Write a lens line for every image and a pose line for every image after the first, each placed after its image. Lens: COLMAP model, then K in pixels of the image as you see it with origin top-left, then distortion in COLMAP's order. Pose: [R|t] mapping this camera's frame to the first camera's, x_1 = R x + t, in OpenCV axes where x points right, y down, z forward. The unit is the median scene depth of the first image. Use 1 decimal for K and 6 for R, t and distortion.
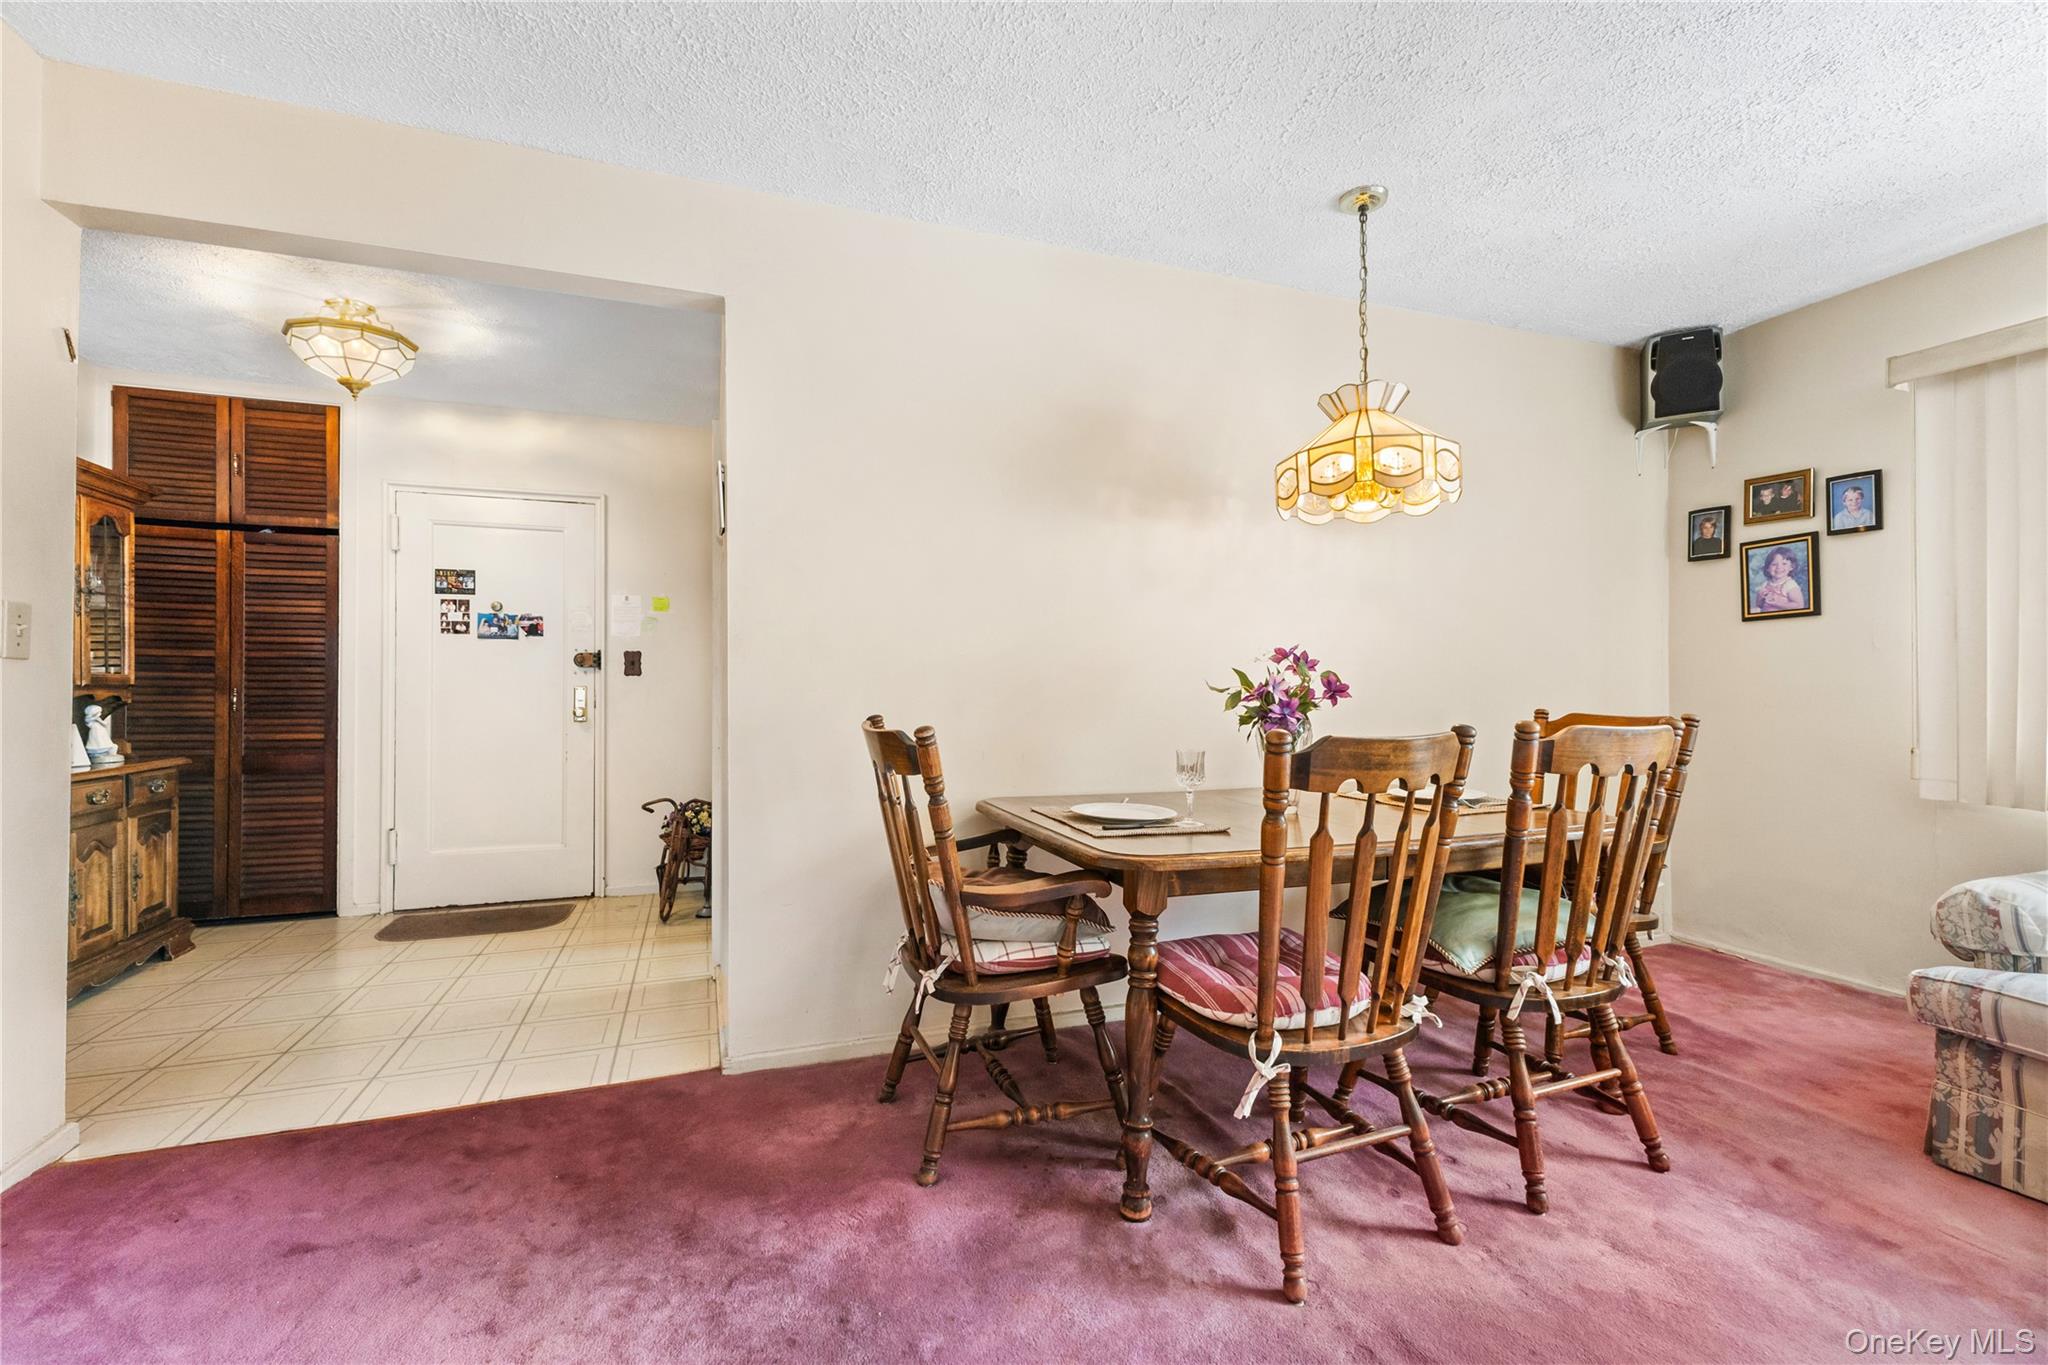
lens RADIAL K [[884.2, 0, 1021.8], [0, 884.2, 681.5], [0, 0, 1]] dist [0.012314, -0.004383]
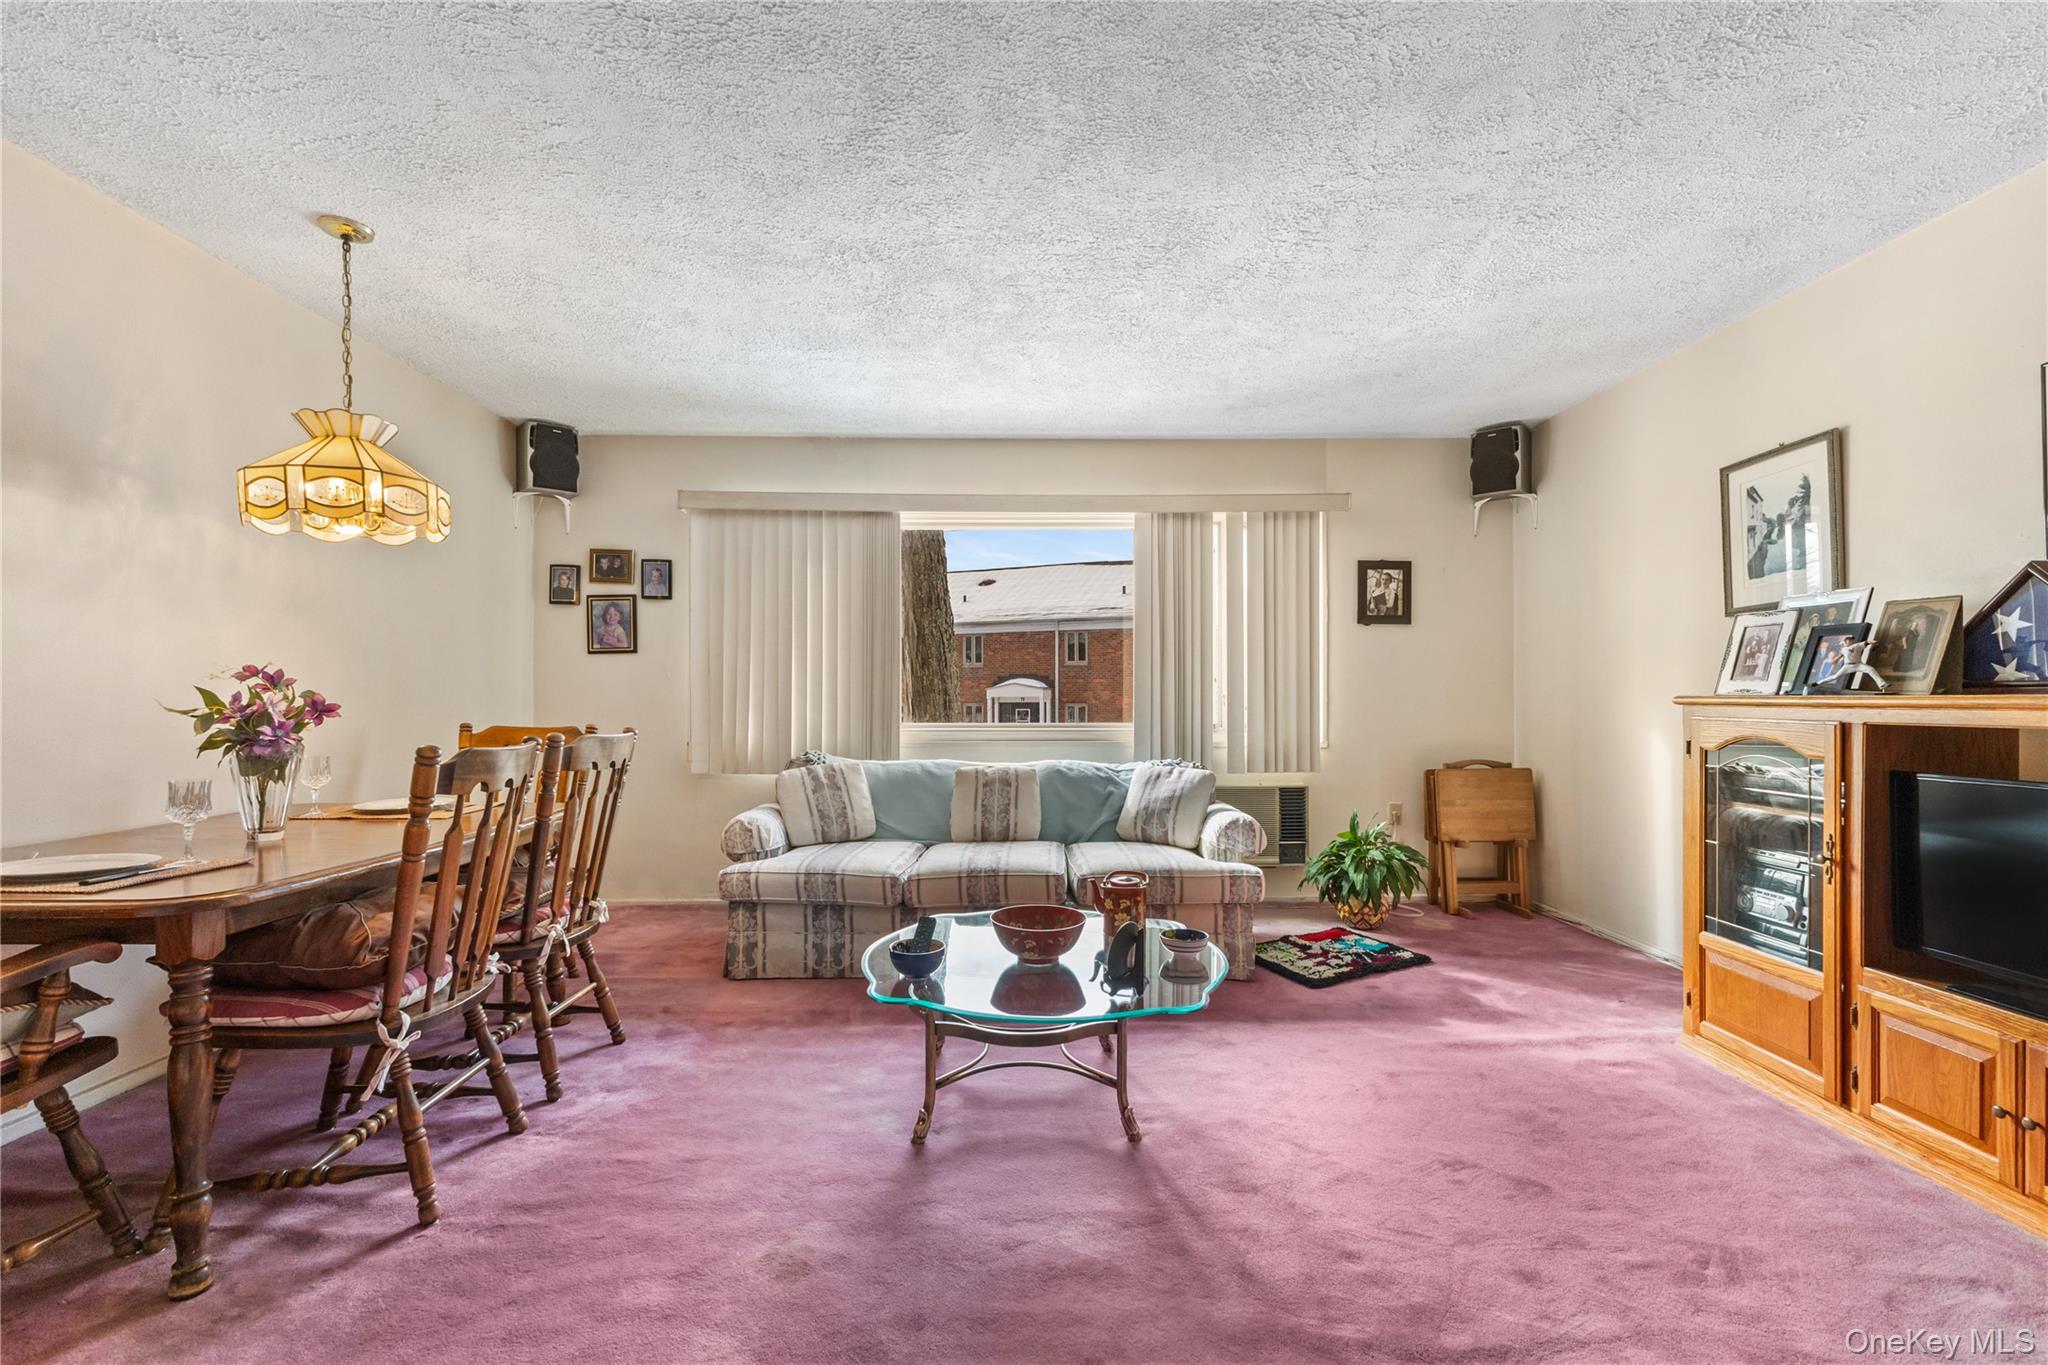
lens RADIAL K [[884.2, 0, 1029.3], [0, 884.2, 693.3], [0, 0, 1]] dist [0.012314, -0.004383]
pose [[0.315103, 0.006125, 0.949038, -0.245987], [-0.008493, 0.999957, -0.003634, -0.008459], [-0.949020, -0.006915, 0.315141, -0.052465]]
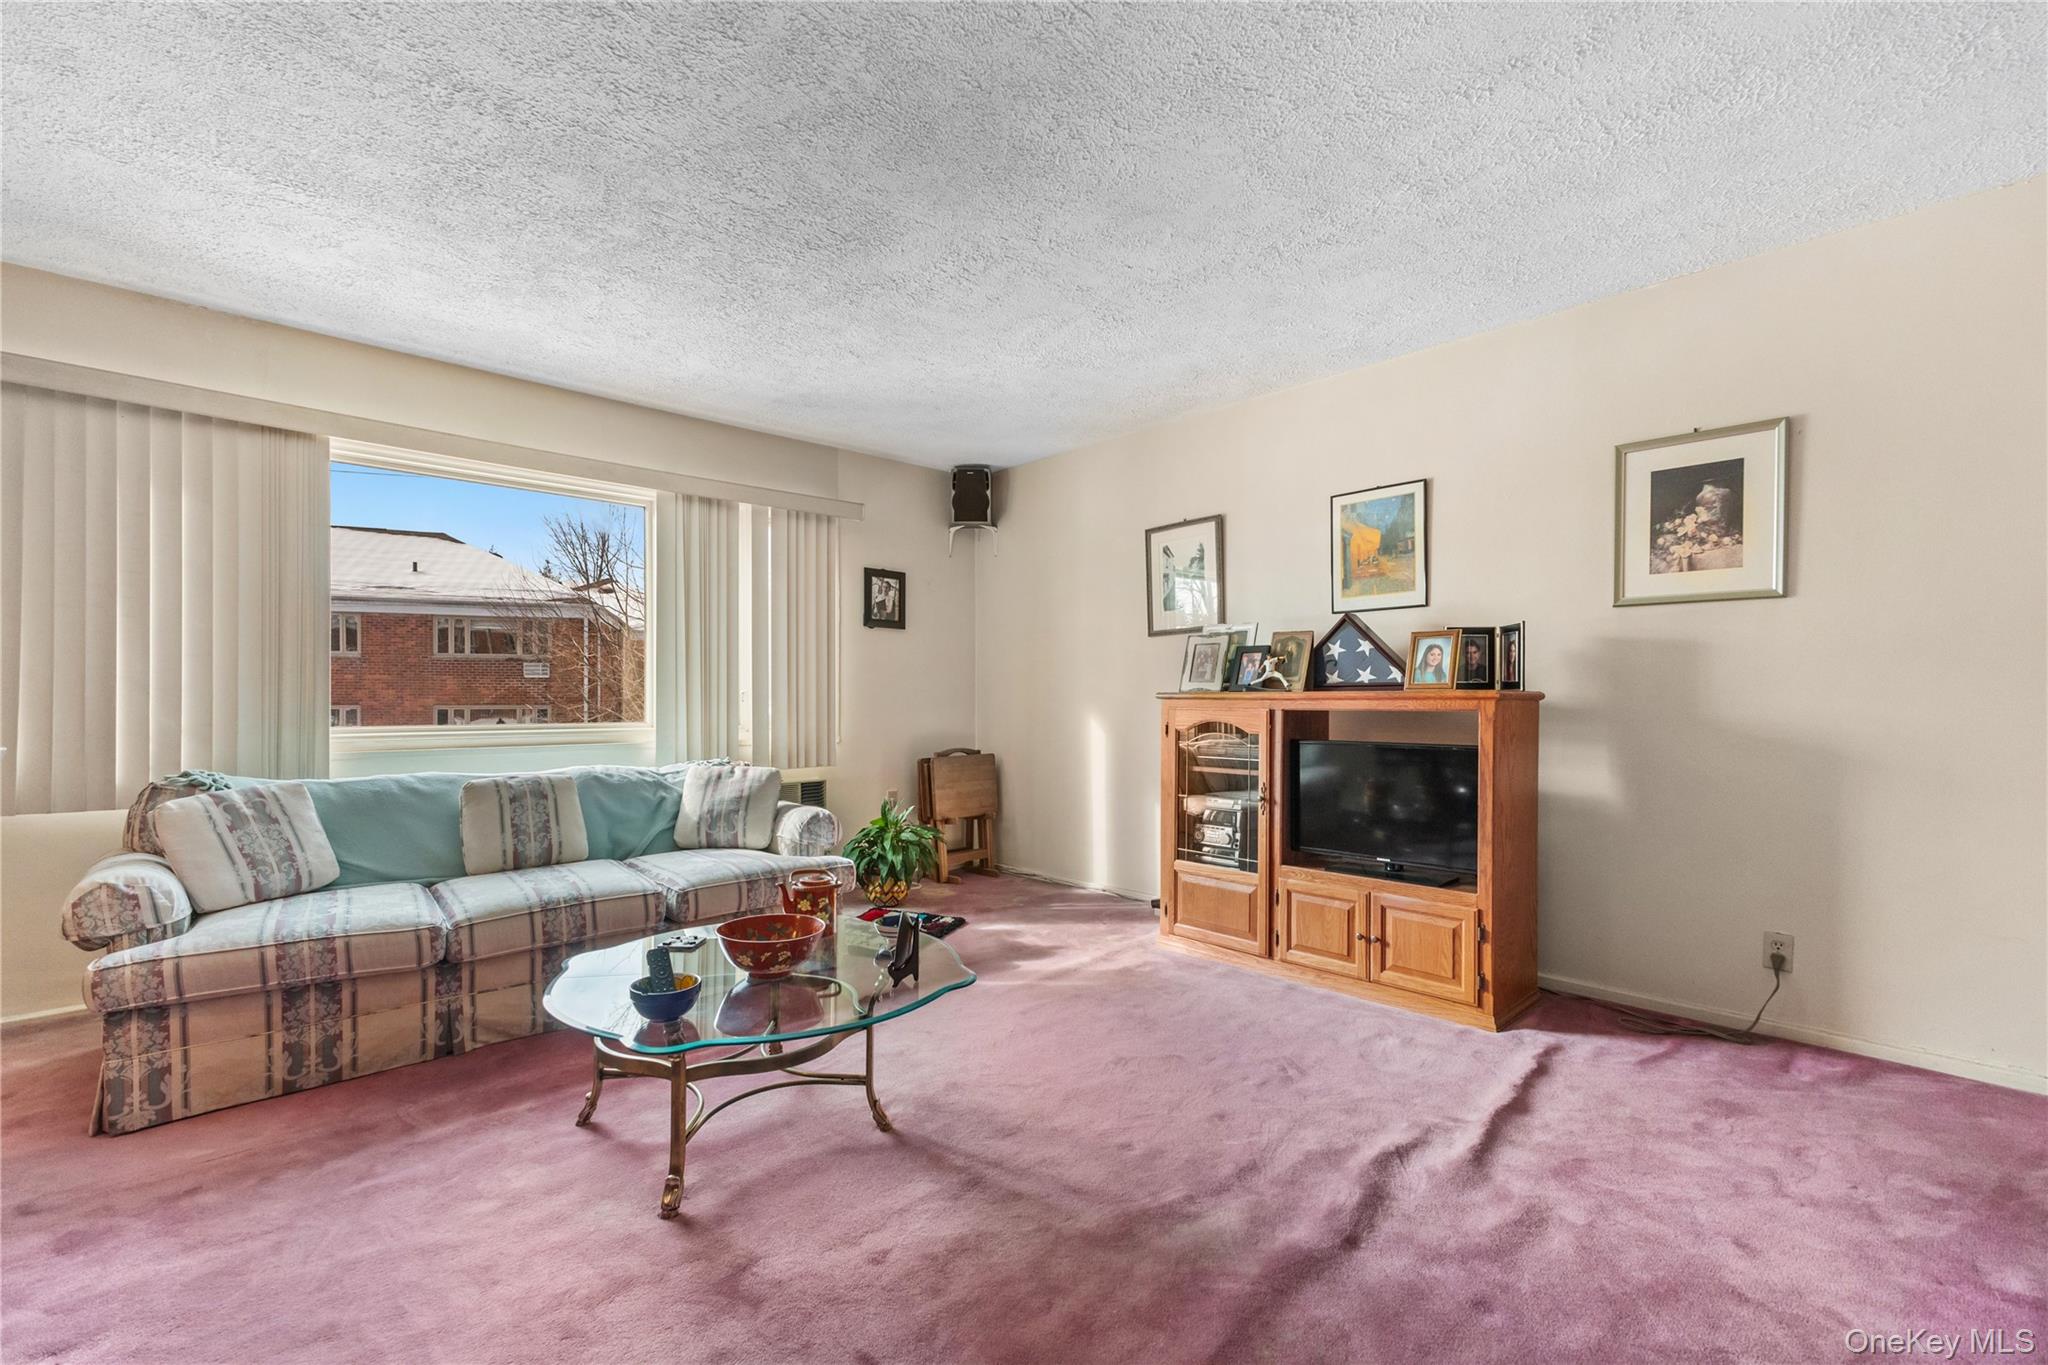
lens RADIAL K [[884.2, 0, 1024.5], [0, 884.2, 698.9], [0, 0, 1]] dist [0.012314, -0.004383]
pose [[-0.402496, 0.001666, 0.915420, -0.242571], [-0.008060, 0.999953, -0.005364, 0.001346], [-0.915386, -0.009537, -0.402463, 0.242794]]
